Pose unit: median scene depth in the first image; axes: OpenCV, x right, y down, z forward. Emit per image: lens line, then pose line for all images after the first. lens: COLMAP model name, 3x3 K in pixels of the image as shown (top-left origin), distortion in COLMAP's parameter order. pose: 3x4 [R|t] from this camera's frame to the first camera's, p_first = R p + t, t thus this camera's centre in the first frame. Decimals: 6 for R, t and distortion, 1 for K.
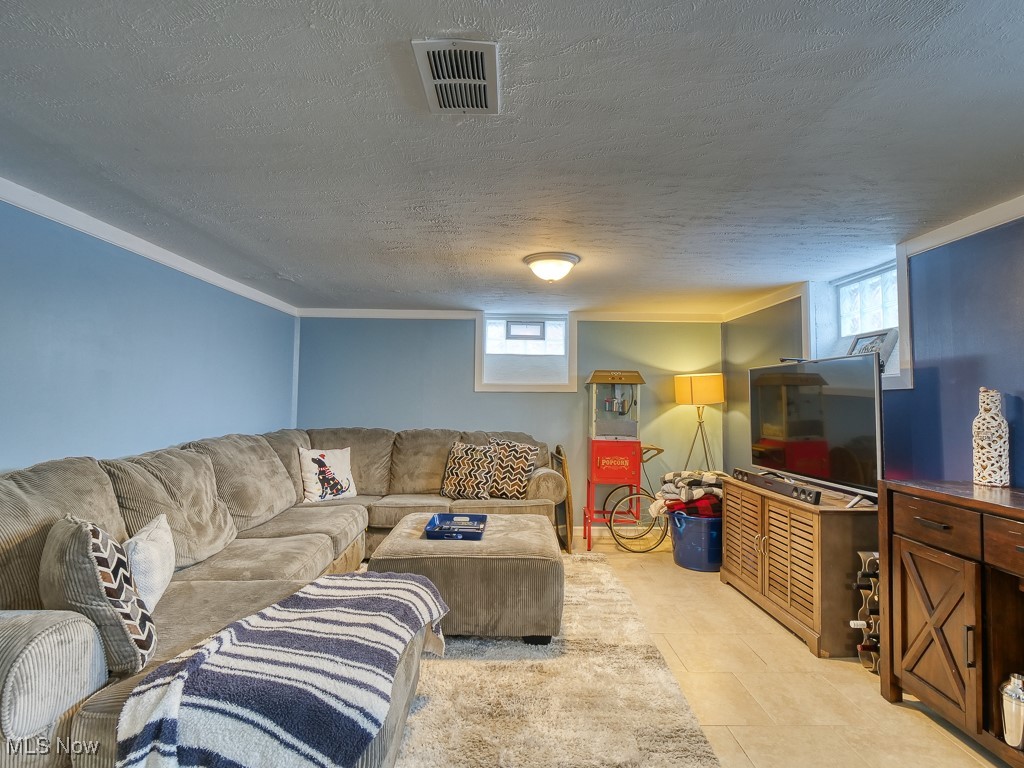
lens RADIAL K [[504.0, 0, 505.2], [0, 504.0, 381.1], [0, 0, 1]] dist [-0.012354, -0.000911]
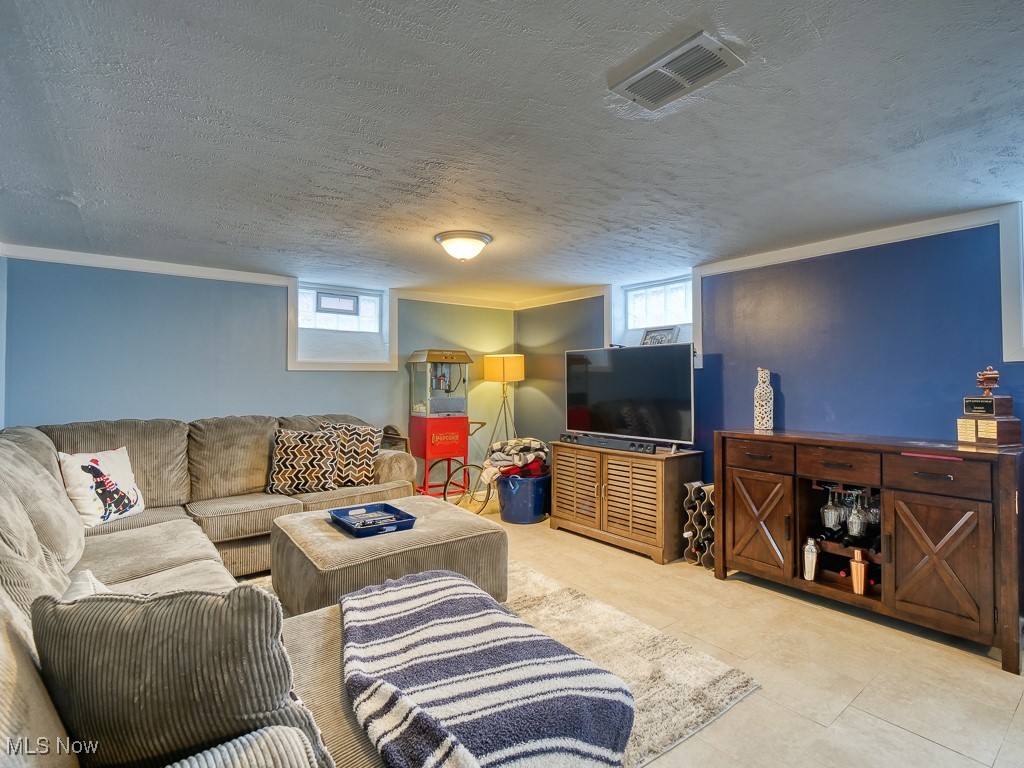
lens RADIAL K [[504.0, 0, 474.4], [0, 504.0, 379.7], [0, 0, 1]] dist [-0.012354, -0.000911]
pose [[0.808246, -0.011545, 0.588732, -0.443105], [-0.011880, 0.999285, 0.035906, 0.002608], [-0.588726, -0.036015, 0.807530, 0.156780]]
